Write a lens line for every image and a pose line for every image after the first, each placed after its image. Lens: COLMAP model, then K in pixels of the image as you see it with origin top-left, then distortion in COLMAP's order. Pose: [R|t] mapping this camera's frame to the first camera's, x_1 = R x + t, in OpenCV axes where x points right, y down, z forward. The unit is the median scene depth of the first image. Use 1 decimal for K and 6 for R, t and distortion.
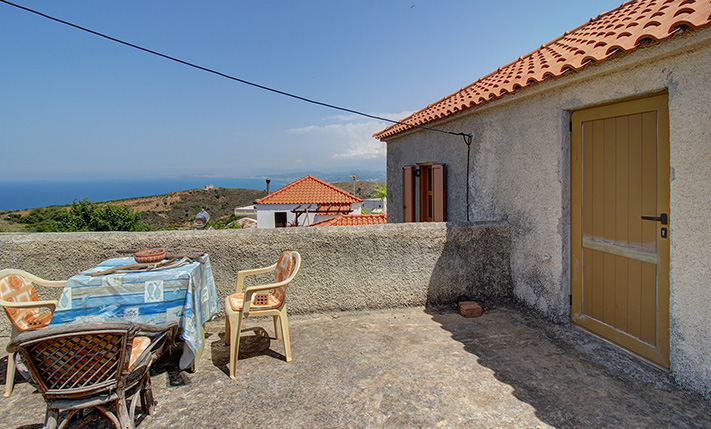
lens RADIAL K [[353.1, 0, 364.2], [0, 353.1, 193.1], [0, 0, 1]] dist [-0.002045, -0.003881]
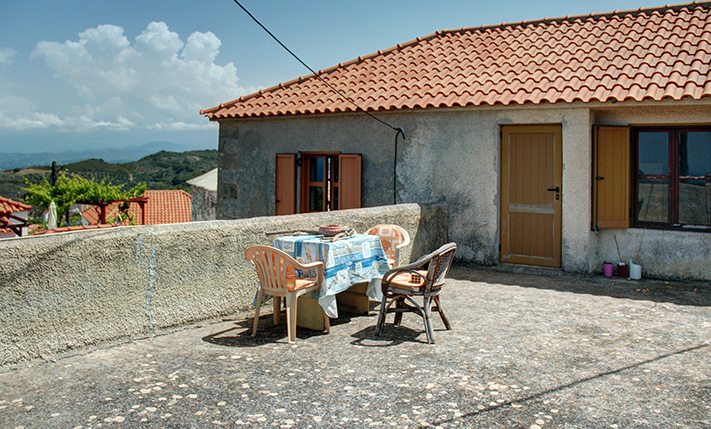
lens RADIAL K [[603.4, 0, 355.6], [0, 603.4, 211.1], [0, 0, 1]] dist [-0.111850, 0.017588]
pose [[0.734551, -0.040386, 0.677351, -1.521872], [0.023146, 0.999138, 0.034471, 0.036661], [-0.678159, -0.009643, 0.734852, -0.454615]]
